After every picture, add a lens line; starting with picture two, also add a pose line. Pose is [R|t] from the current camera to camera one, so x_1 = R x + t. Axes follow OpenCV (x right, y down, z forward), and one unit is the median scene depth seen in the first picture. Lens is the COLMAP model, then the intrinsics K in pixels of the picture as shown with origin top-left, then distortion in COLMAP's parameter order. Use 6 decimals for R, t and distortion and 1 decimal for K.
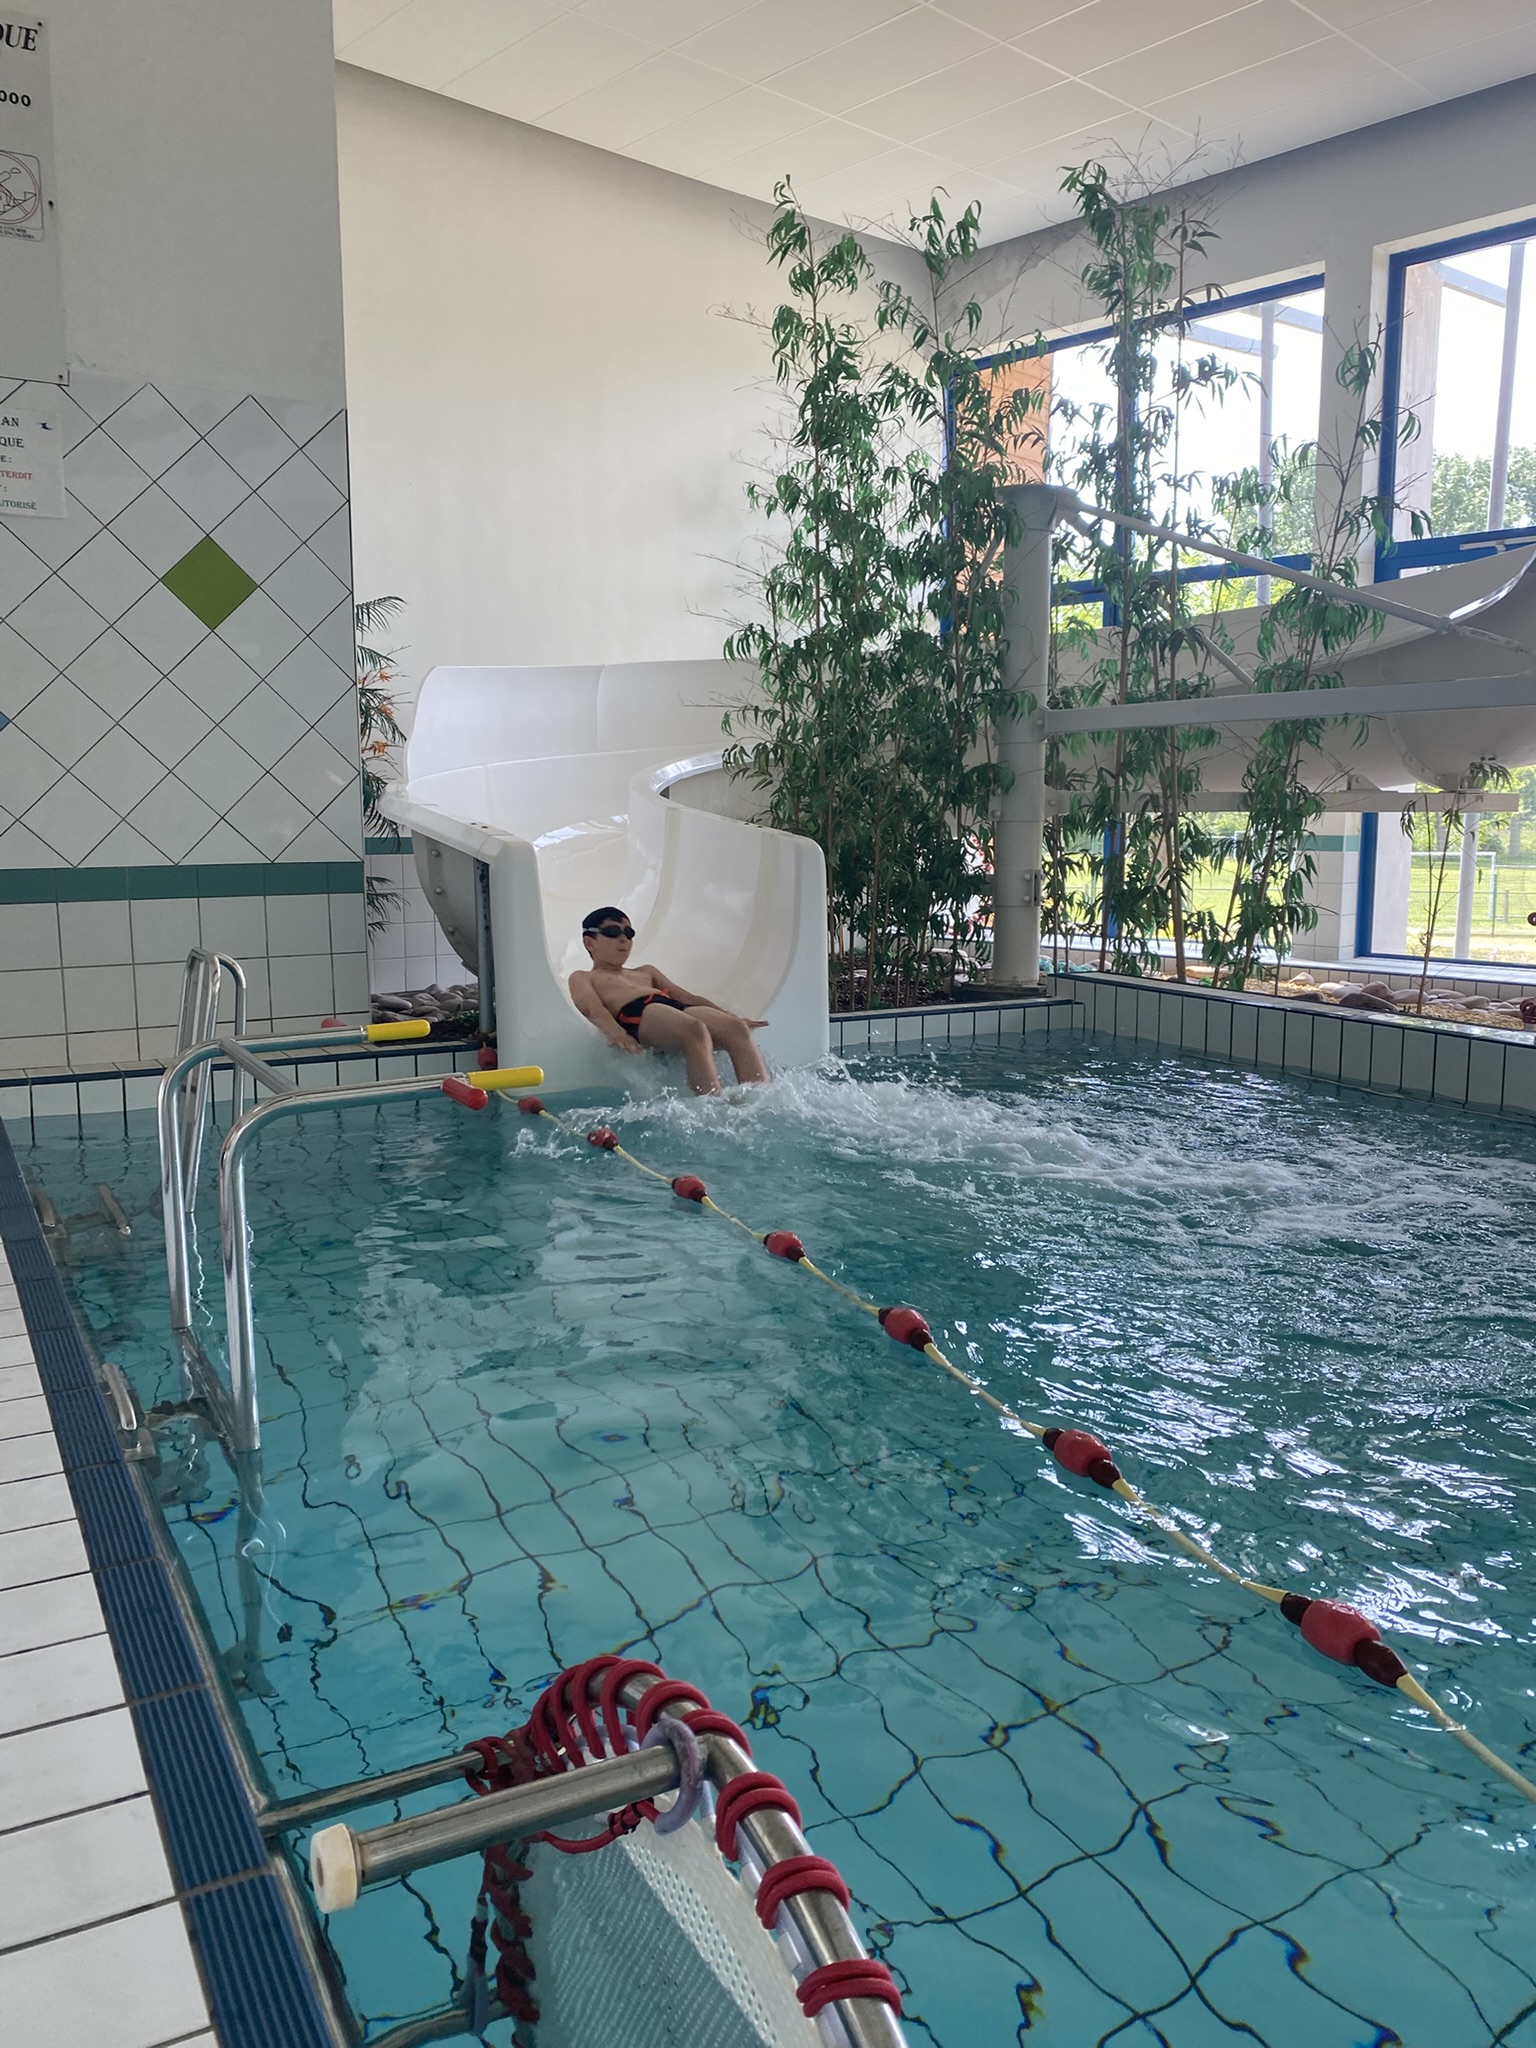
lens RADIAL K [[1541.2, 0, 768.0], [0, 1541.2, 1024.0], [0, 0, 1]] dist [0.009364, -0.003663]
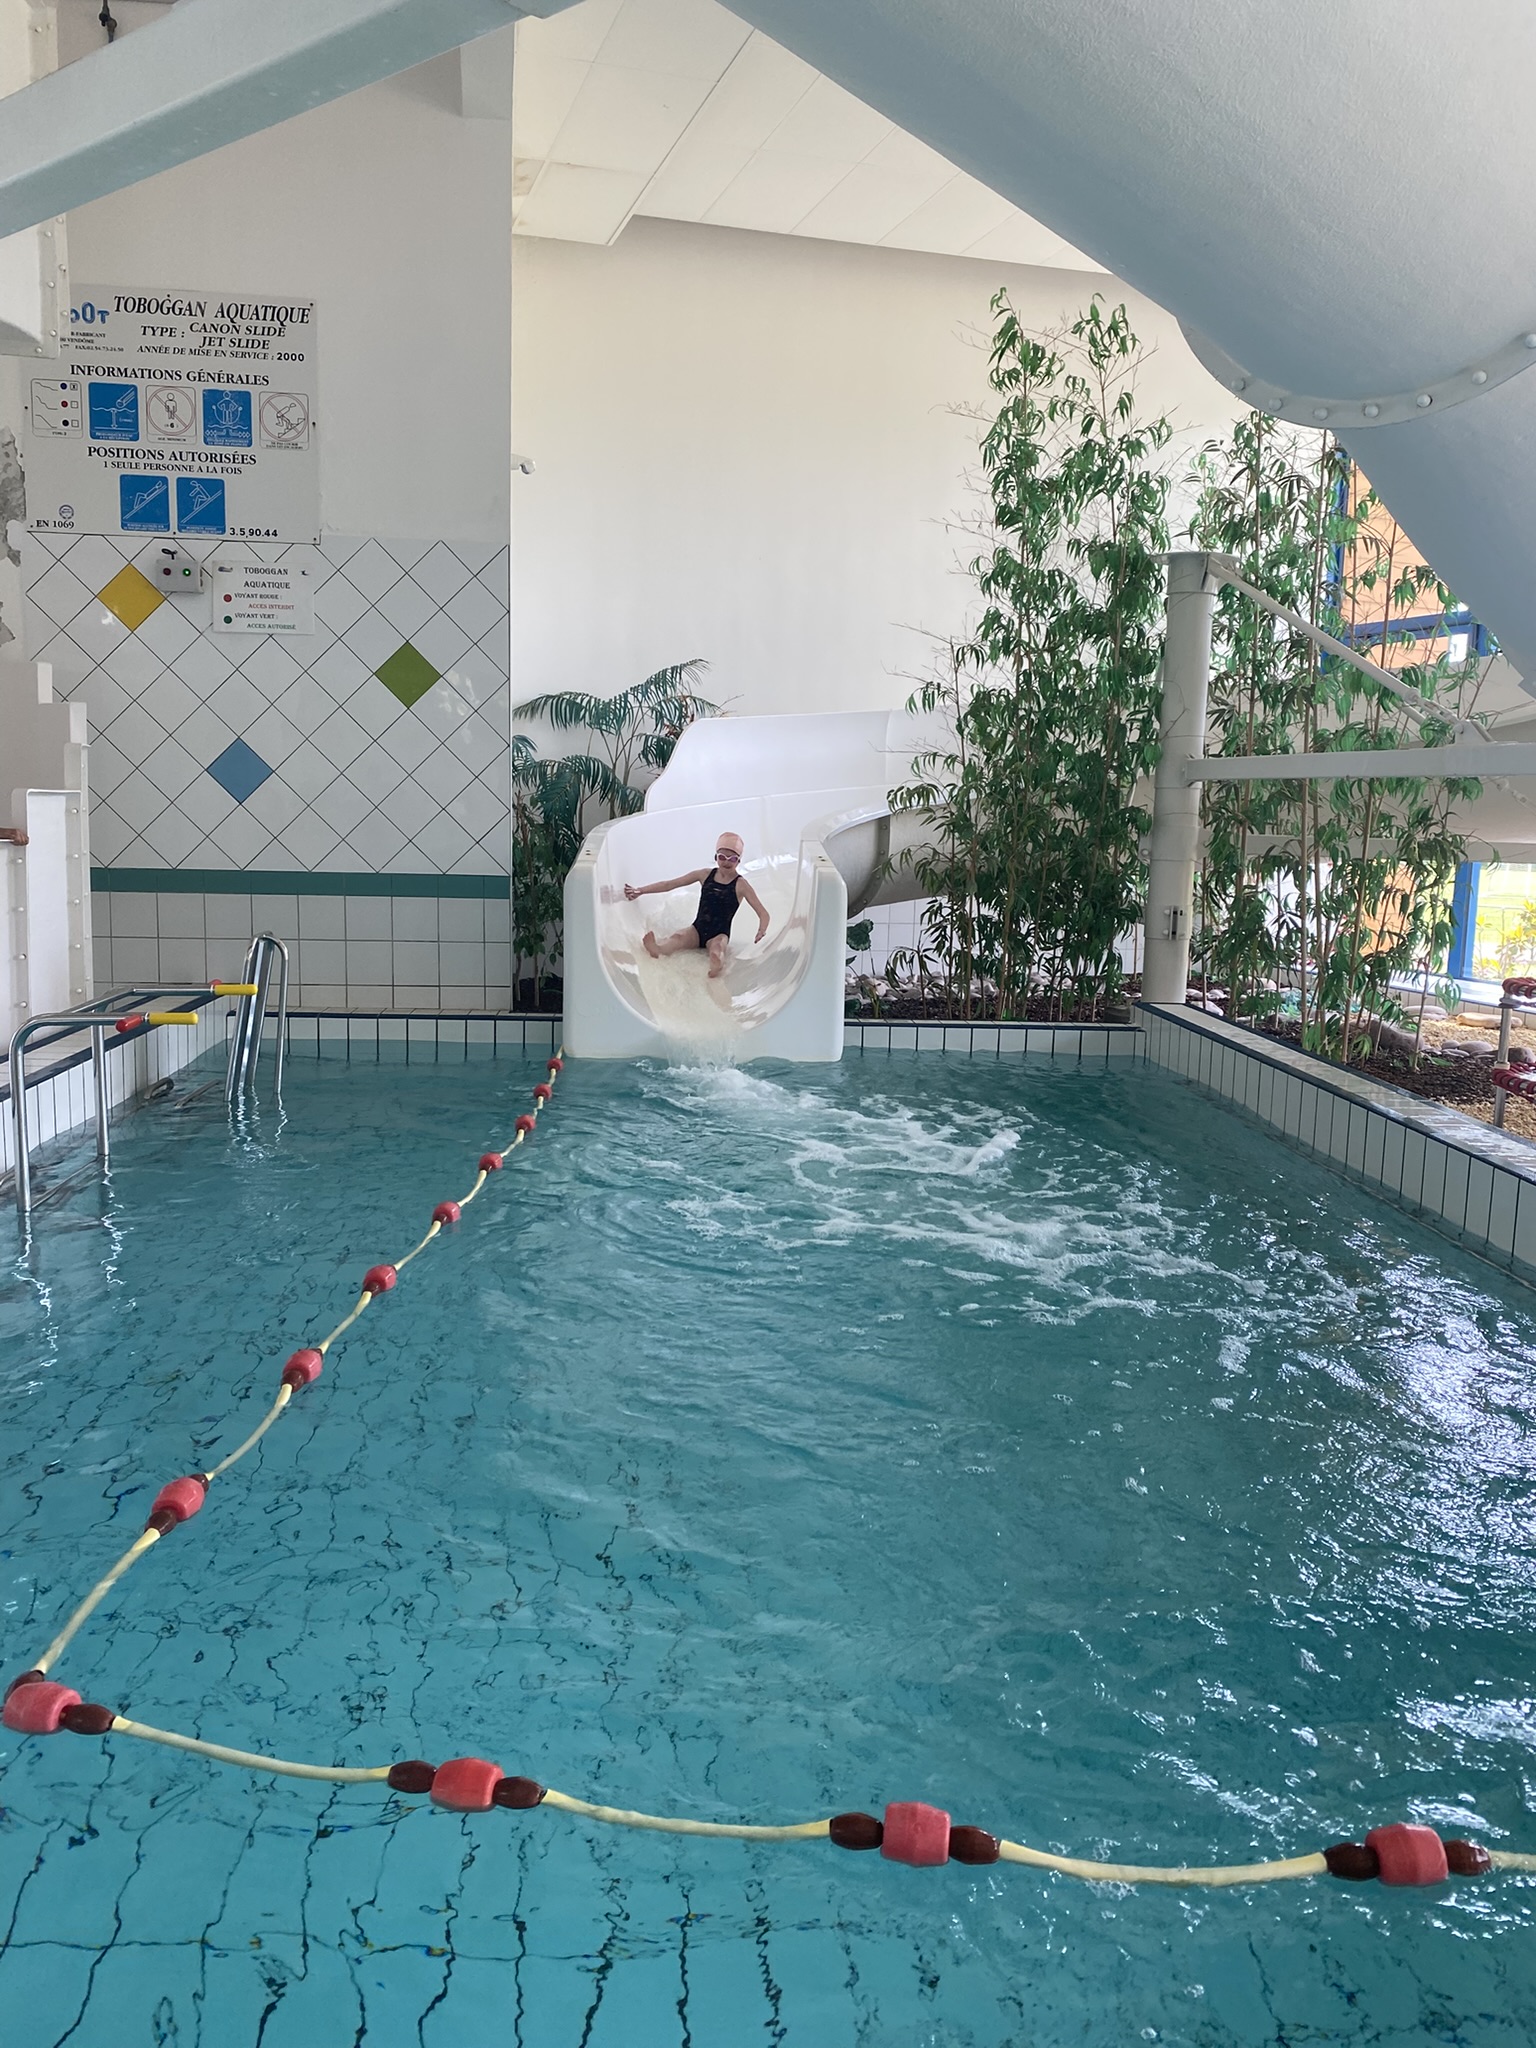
lens RADIAL K [[1541.2, 0, 768.0], [0, 1541.2, 1024.0], [0, 0, 1]] dist [0.009364, -0.003663]
pose [[0.903767, 0.091742, -0.418077, 0.542689], [-0.089615, 0.995669, 0.024764, -0.030288], [0.418538, 0.015085, 0.908074, -0.138197]]
